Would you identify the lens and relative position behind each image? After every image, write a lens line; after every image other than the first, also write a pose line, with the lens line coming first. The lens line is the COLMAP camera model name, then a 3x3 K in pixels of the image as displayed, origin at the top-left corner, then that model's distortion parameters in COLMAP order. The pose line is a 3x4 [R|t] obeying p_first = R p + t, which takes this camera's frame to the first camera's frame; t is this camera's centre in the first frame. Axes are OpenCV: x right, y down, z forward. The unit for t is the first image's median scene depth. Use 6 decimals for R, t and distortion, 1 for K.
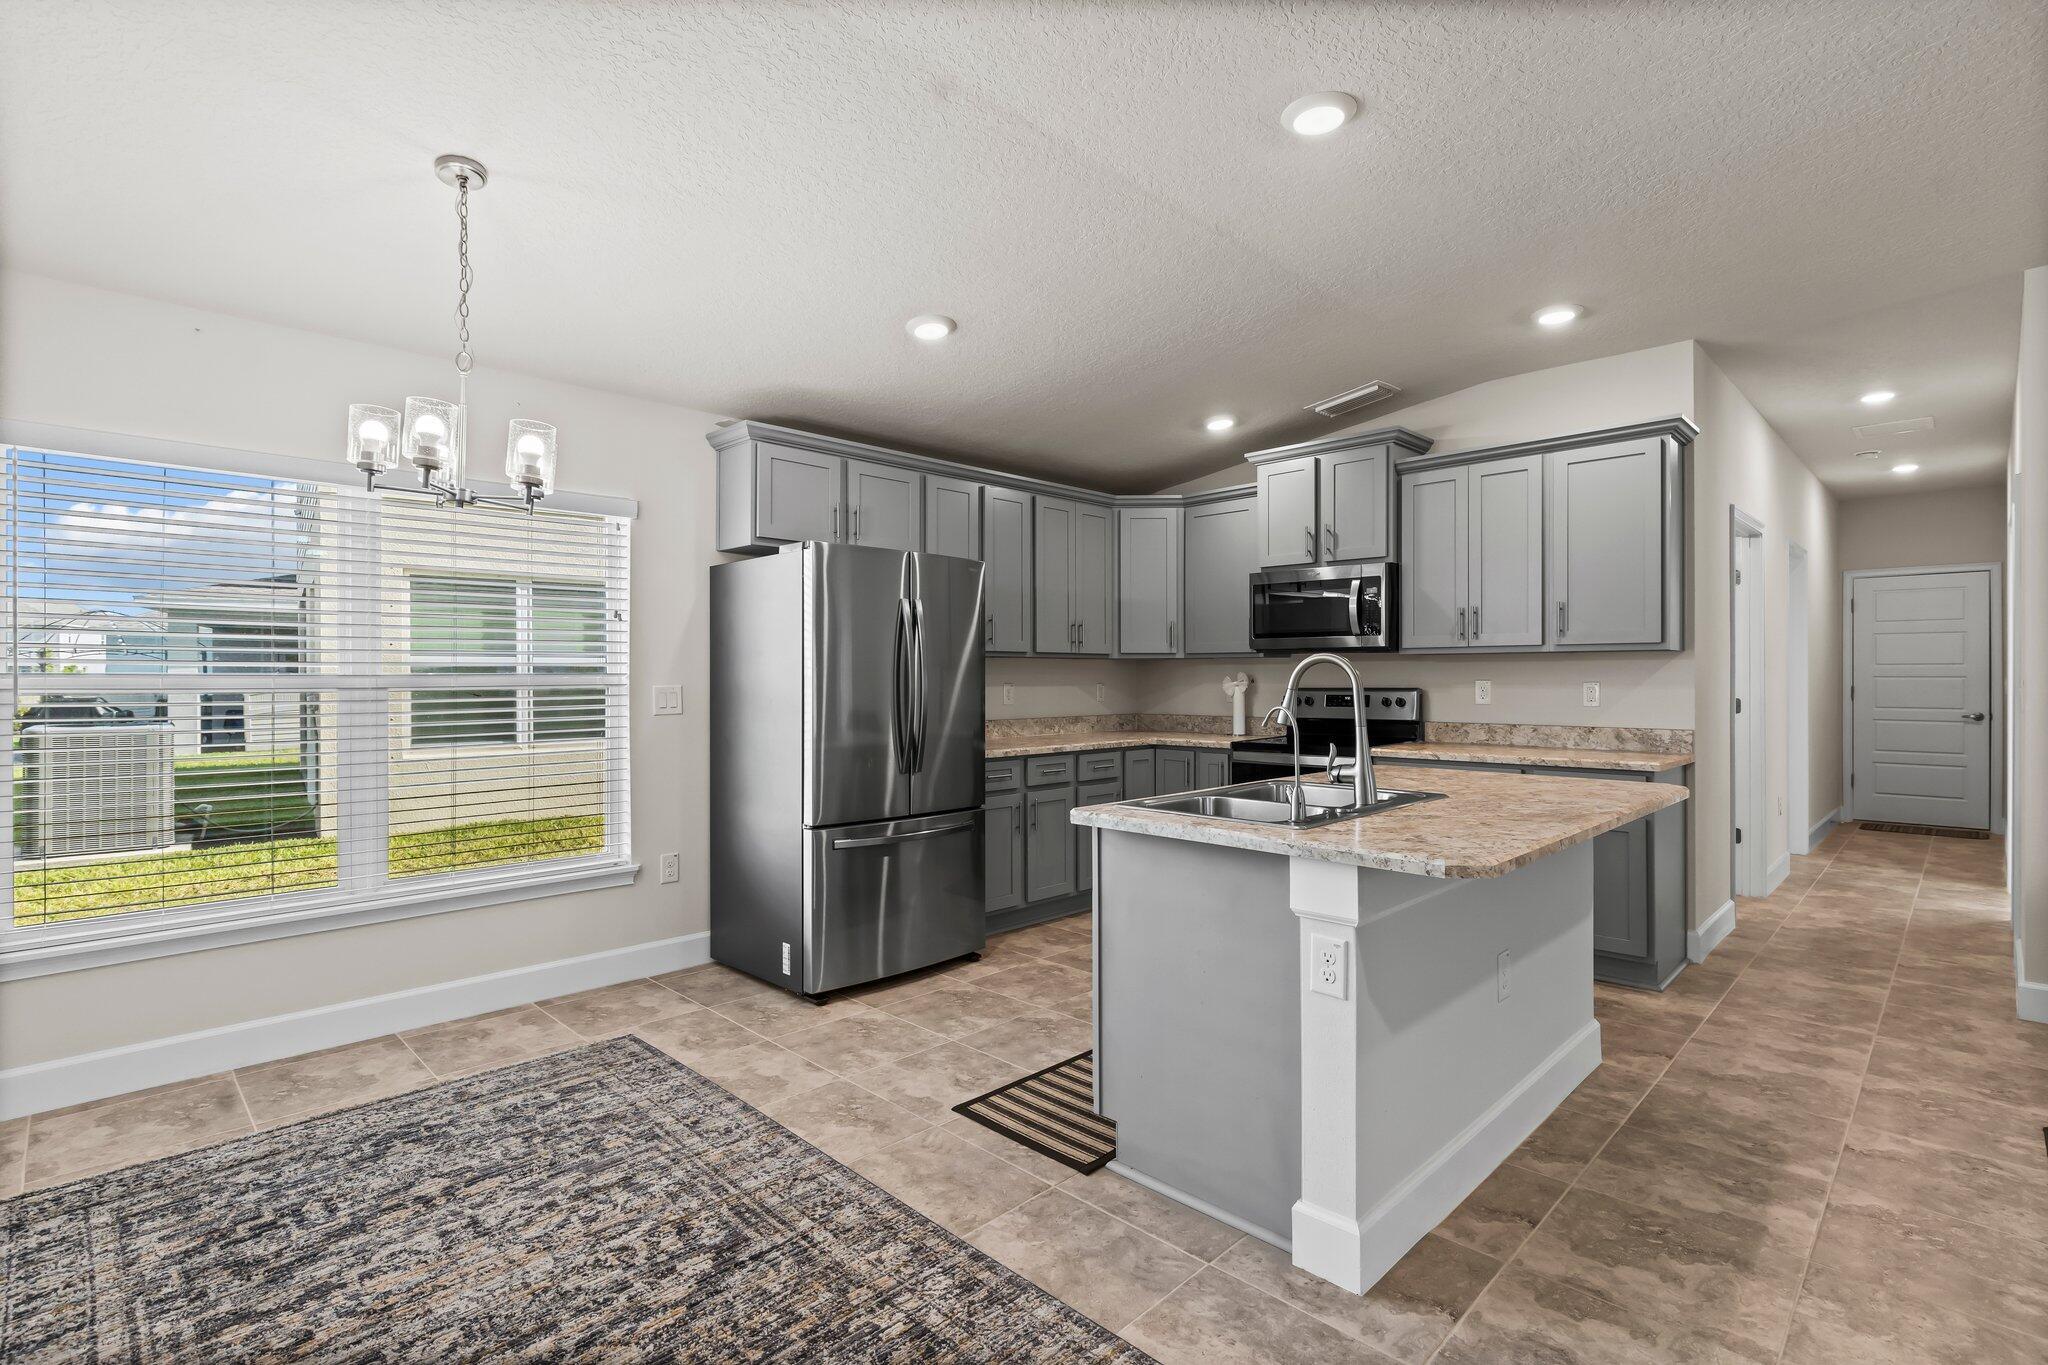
lens RADIAL K [[958.3, 0, 1030.2], [0, 958.3, 681.4], [0, 0, 1]] dist [-0.004429, -0.000628]
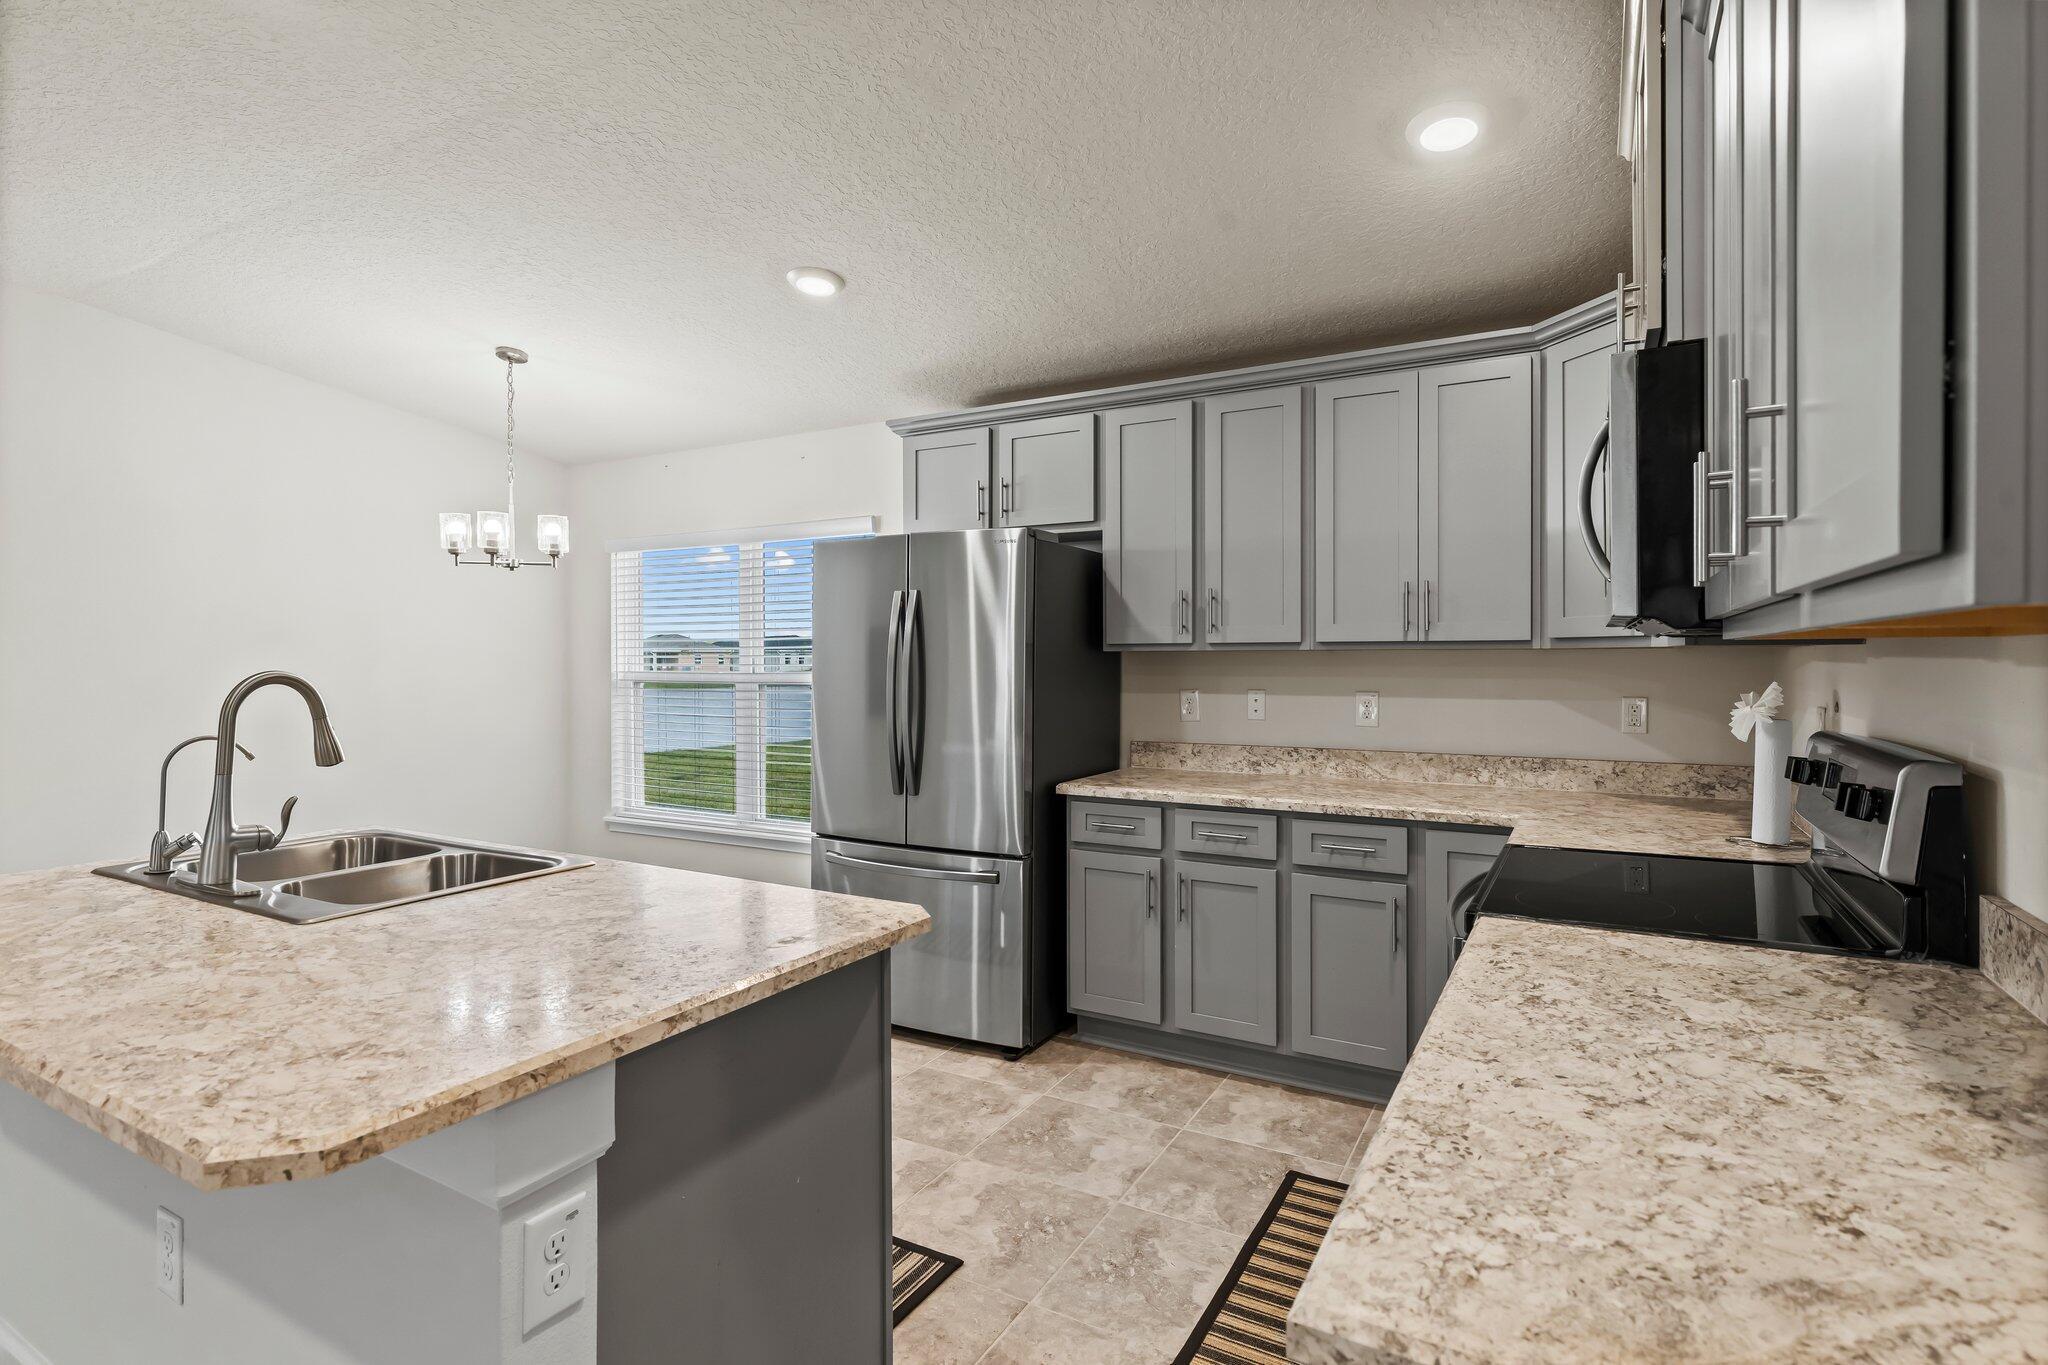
lens RADIAL K [[1037.9, 0, 1030.3], [0, 1037.9, 661.5], [0, 0, 1]] dist [0.005340, 0.000150]
pose [[0.276346, 0.004101, -0.961049, 0.680304], [-0.008210, 0.999964, 0.001907, -0.020727], [0.961023, 0.007364, 0.276370, 0.736454]]
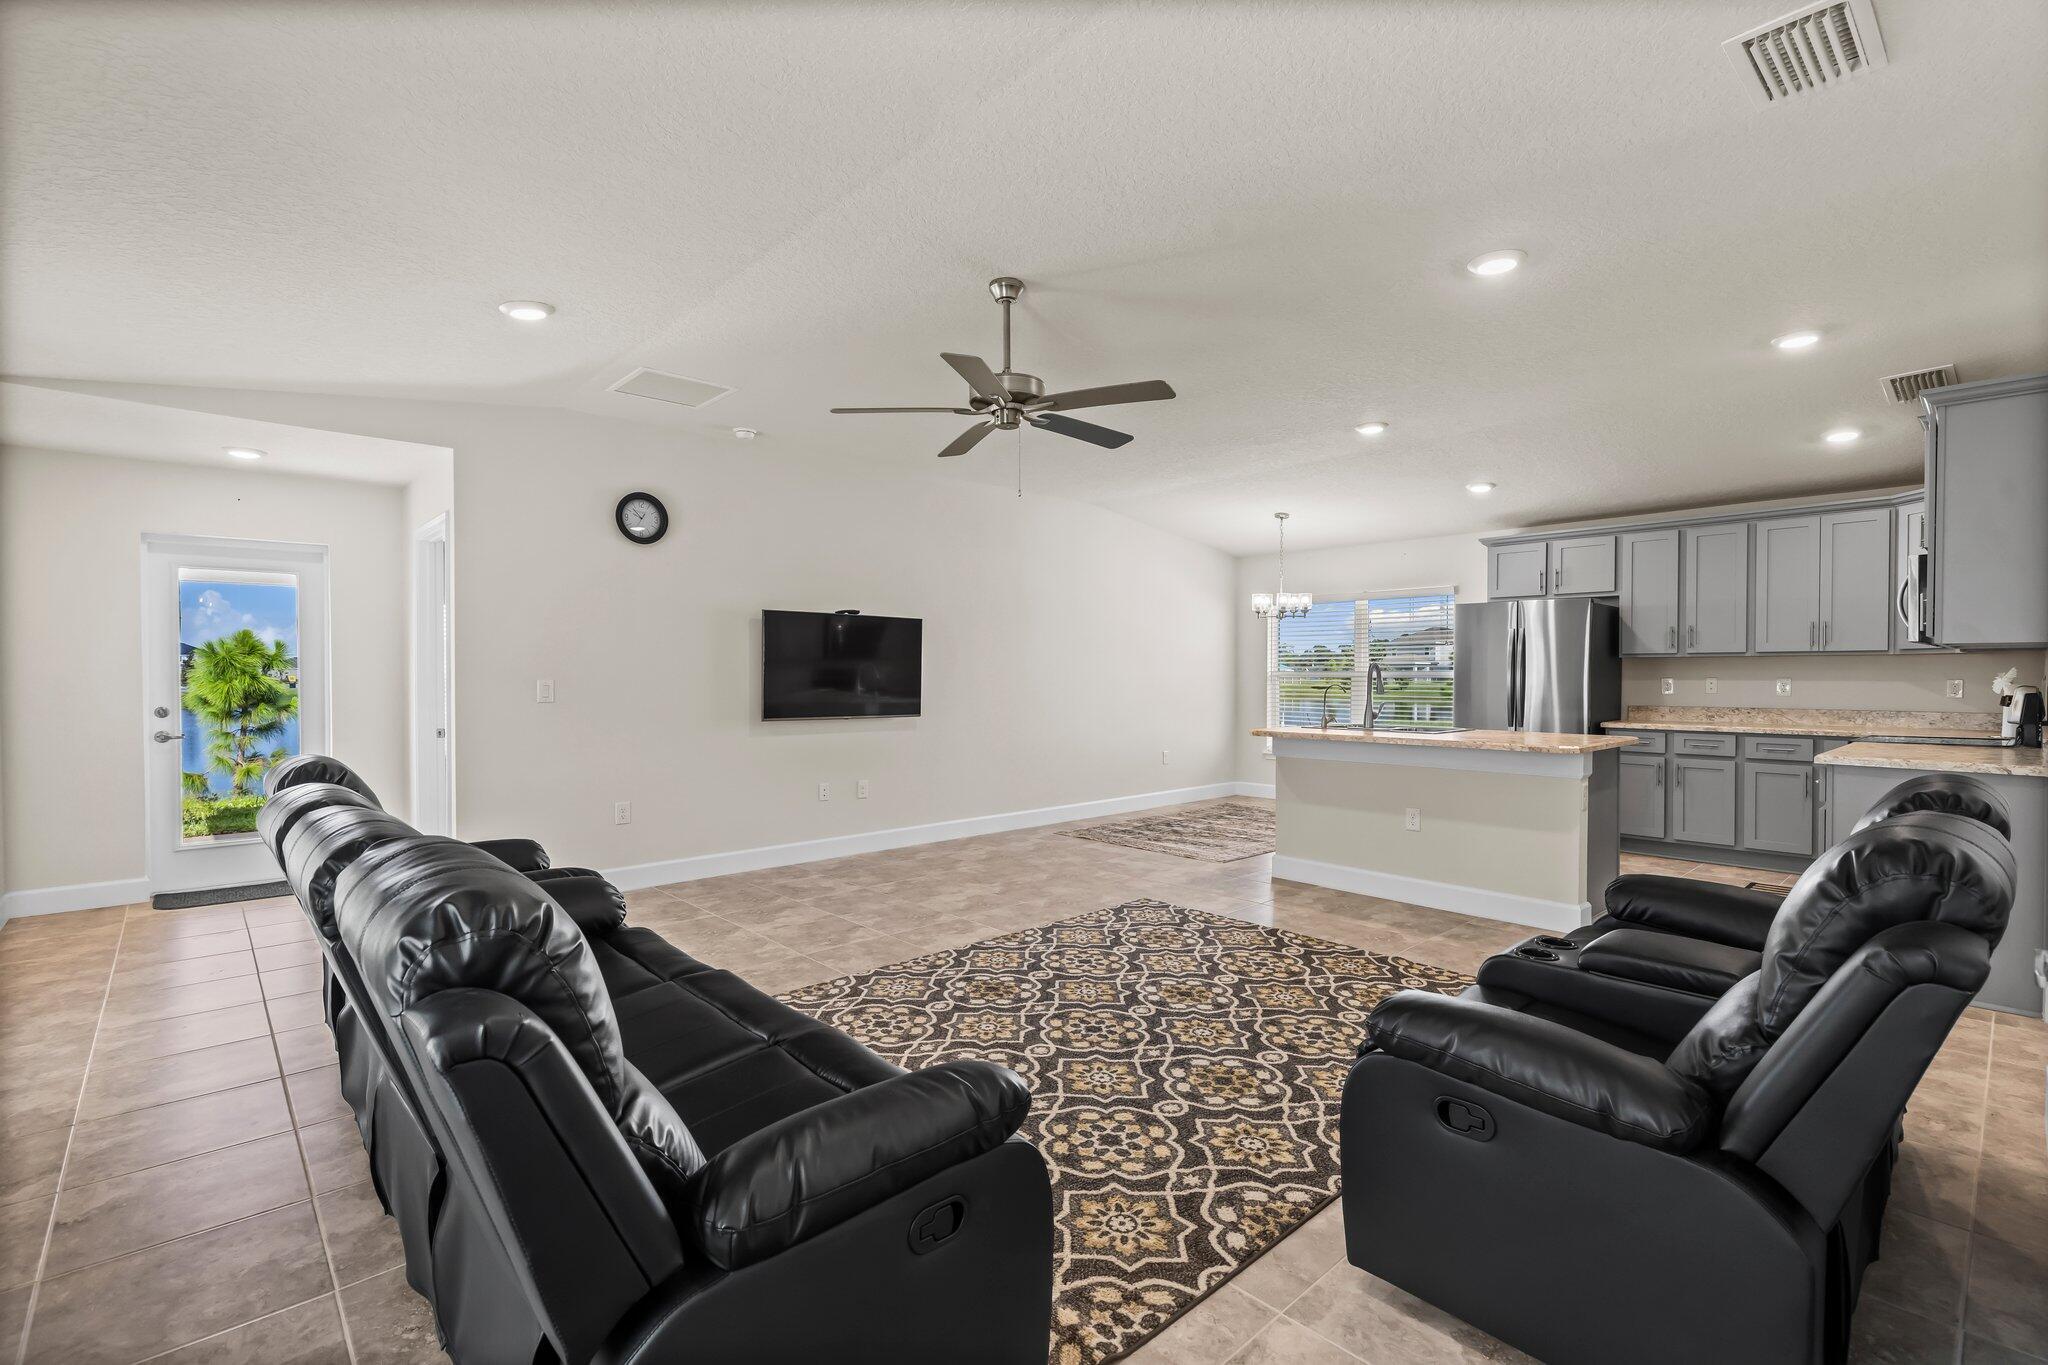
lens RADIAL K [[922.9, 0, 1026.9], [0, 922.9, 680.4], [0, 0, 1]] dist [0.000224, 0.000430]
pose [[-0.044891, 0.009572, -0.998946, 1.394603], [-0.010752, 0.999892, 0.010064, 0.004121], [0.998934, 0.011193, -0.044783, 0.151597]]
